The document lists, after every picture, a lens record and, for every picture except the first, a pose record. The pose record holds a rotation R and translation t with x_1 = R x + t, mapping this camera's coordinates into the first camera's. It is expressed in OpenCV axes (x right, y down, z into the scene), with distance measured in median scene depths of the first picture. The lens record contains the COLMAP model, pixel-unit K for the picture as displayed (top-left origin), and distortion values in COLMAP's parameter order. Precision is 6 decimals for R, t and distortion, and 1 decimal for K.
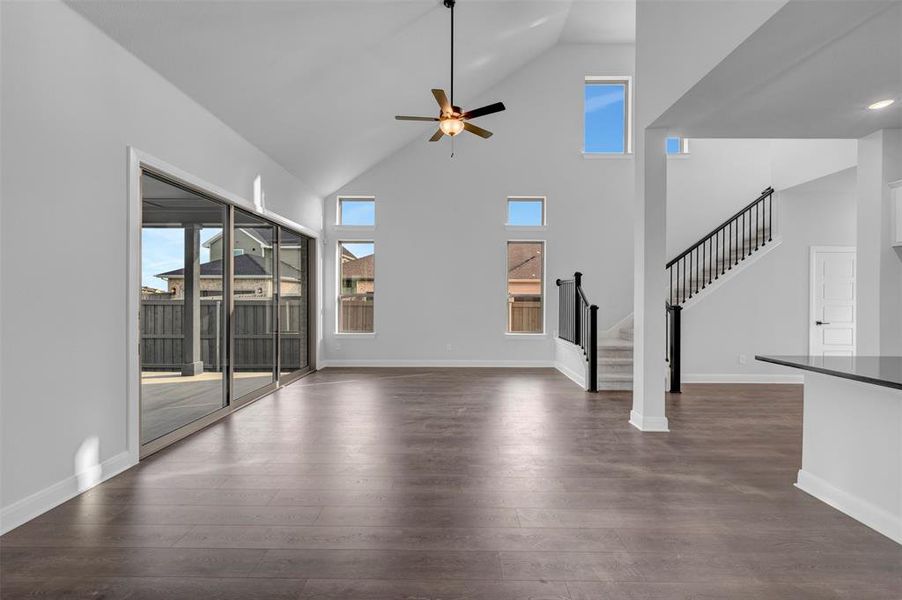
lens RADIAL K [[359.8, 0, 453.7], [0, 359.8, 299.9], [0, 0, 1]] dist [-0.000156, 0.000516]
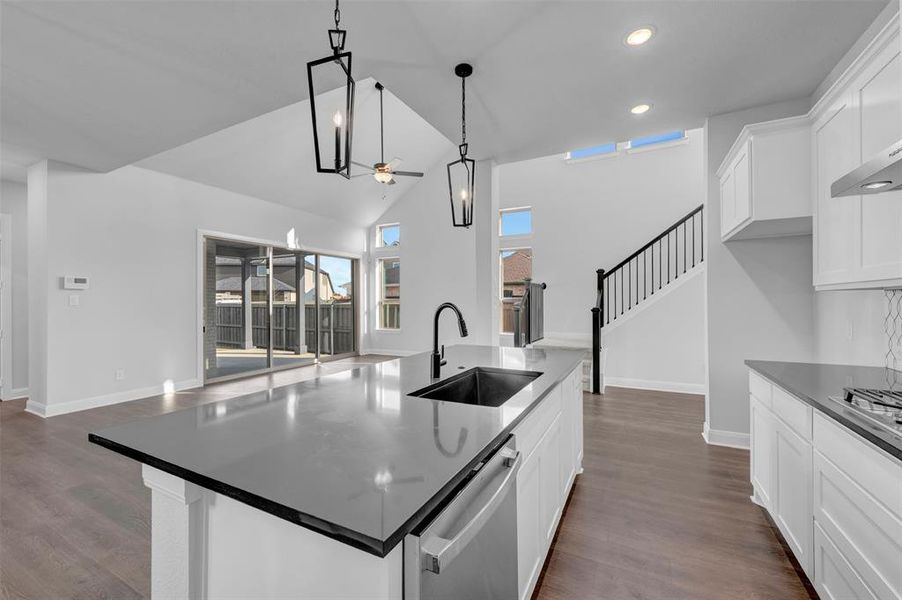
lens RADIAL K [[359.8, 0, 450.0], [0, 359.8, 299.9], [0, 0, 1]] dist [-0.000156, 0.000516]
pose [[0.891887, -0.010520, -0.452135, 0.540425], [0.006577, 0.999925, -0.010291, 0.001144], [0.452210, 0.006205, 0.891890, -0.064444]]
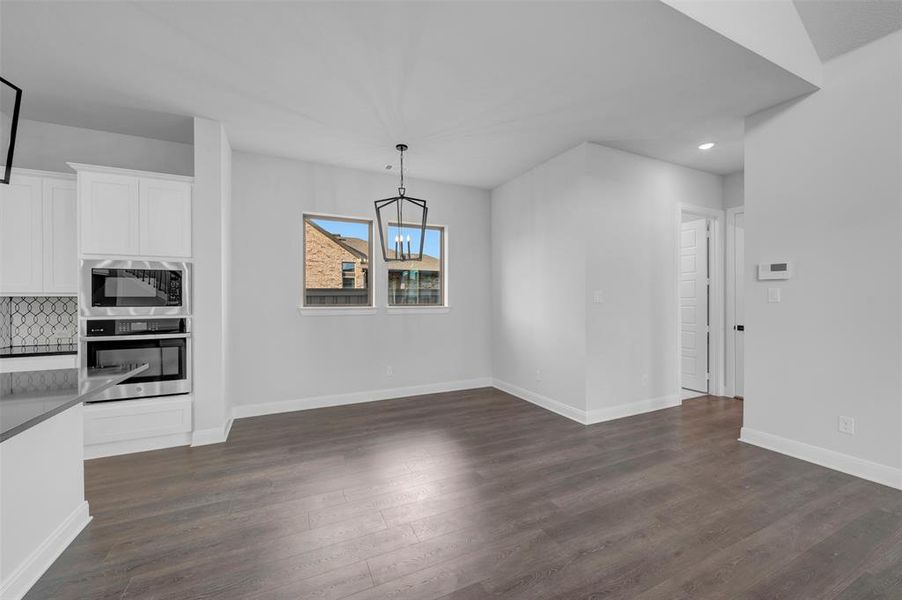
lens RADIAL K [[359.8, 0, 458.3], [0, 359.8, 299.3], [0, 0, 1]] dist [-0.000156, 0.000516]
pose [[-0.896779, -0.001598, -0.442477, 0.206168], [0.000407, 0.999990, -0.004437, -0.002234], [0.442479, -0.004159, -0.896769, 0.452212]]
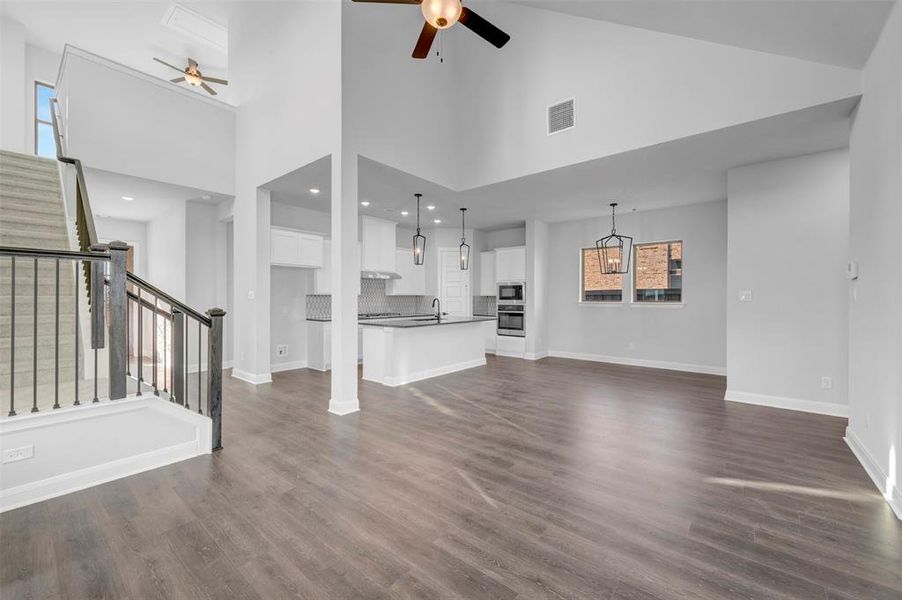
lens RADIAL K [[359.8, 0, 476.8], [0, 359.8, 299.3], [0, 0, 1]] dist [-0.000156, 0.000516]
pose [[-0.810224, -0.008379, 0.586060, -0.257818], [-0.006306, 0.999965, 0.005579, -0.003123], [-0.586086, 0.000825, -0.810248, 0.906994]]
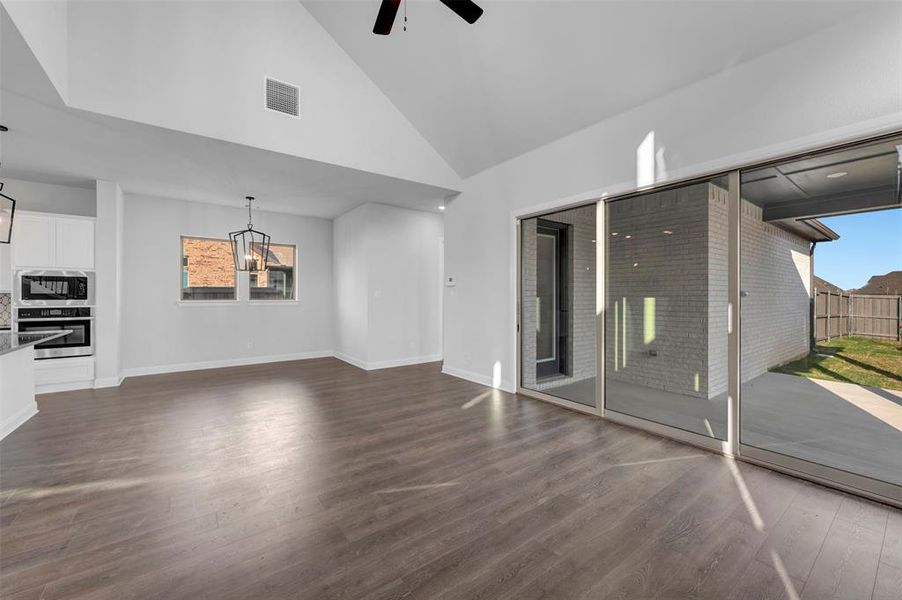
lens RADIAL K [[340.7, 0, 441.1], [0, 340.7, 295.1], [0, 0, 1]] dist [0.006205, -0.000159]
pose [[-0.801470, -0.004347, -0.598019, 0.157523], [-0.002447, 0.999989, -0.003990, -0.003461], [0.598030, -0.001735, -0.801472, 0.900369]]
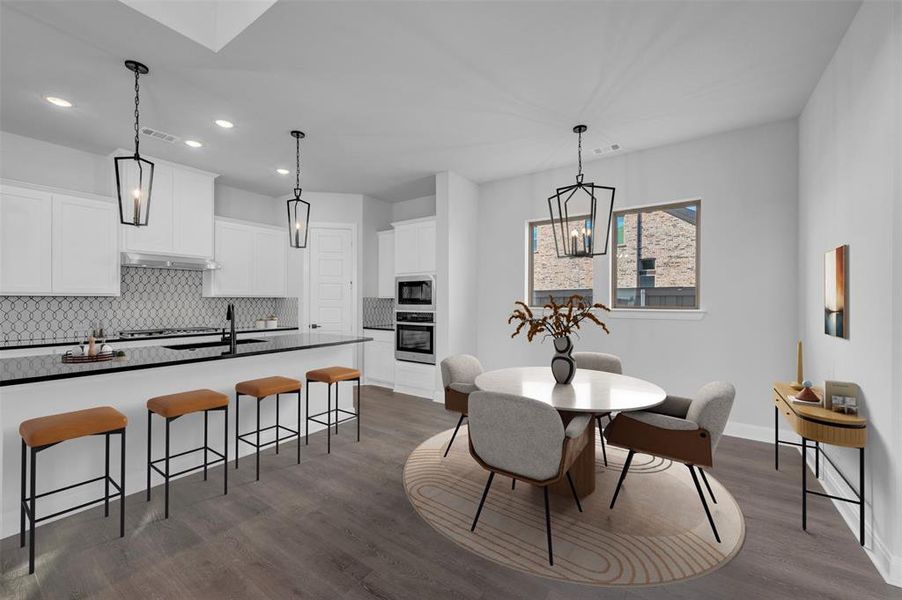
lens RADIAL K [[359.8, 0, 454.1], [0, 359.8, 298.5], [0, 0, 1]] dist [-0.000156, 0.000516]
pose [[-0.829411, -0.000868, 0.558638, -0.122493], [-0.006310, 0.999950, -0.007814, -0.001945], [-0.558603, -0.010005, -0.829375, 0.420315]]
